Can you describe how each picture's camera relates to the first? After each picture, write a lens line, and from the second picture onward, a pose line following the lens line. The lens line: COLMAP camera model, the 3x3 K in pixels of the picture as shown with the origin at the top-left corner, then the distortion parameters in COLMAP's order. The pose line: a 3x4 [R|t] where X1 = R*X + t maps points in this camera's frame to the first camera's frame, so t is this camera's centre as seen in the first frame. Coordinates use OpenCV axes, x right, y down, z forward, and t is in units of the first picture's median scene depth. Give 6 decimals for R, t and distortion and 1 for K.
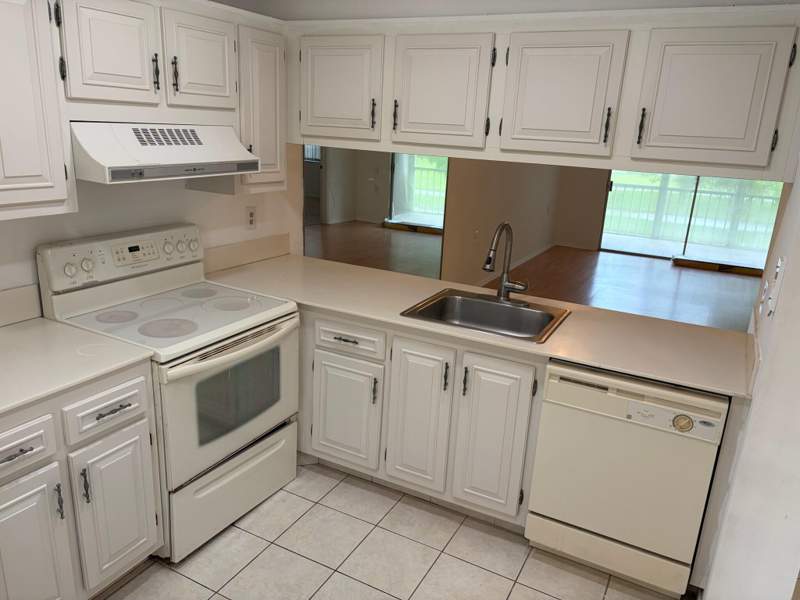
lens RADIAL K [[601.0, 0, 401.0], [0, 601.0, 300.9], [0, 0, 1]] dist [0.001412, -0.000865]
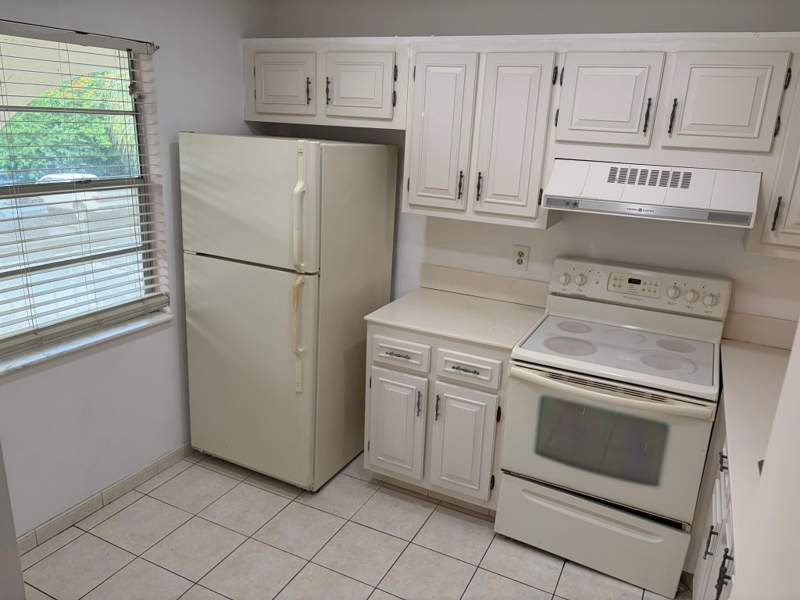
lens RADIAL K [[601.0, 0, 401.0], [0, 601.0, 300.8], [0, 0, 1]] dist [0.001412, -0.000865]
pose [[0.020142, 0.232006, -0.972506, 0.646673], [-0.327701, 0.920502, 0.212812, -0.161225], [0.944567, 0.314405, 0.094569, 0.578612]]
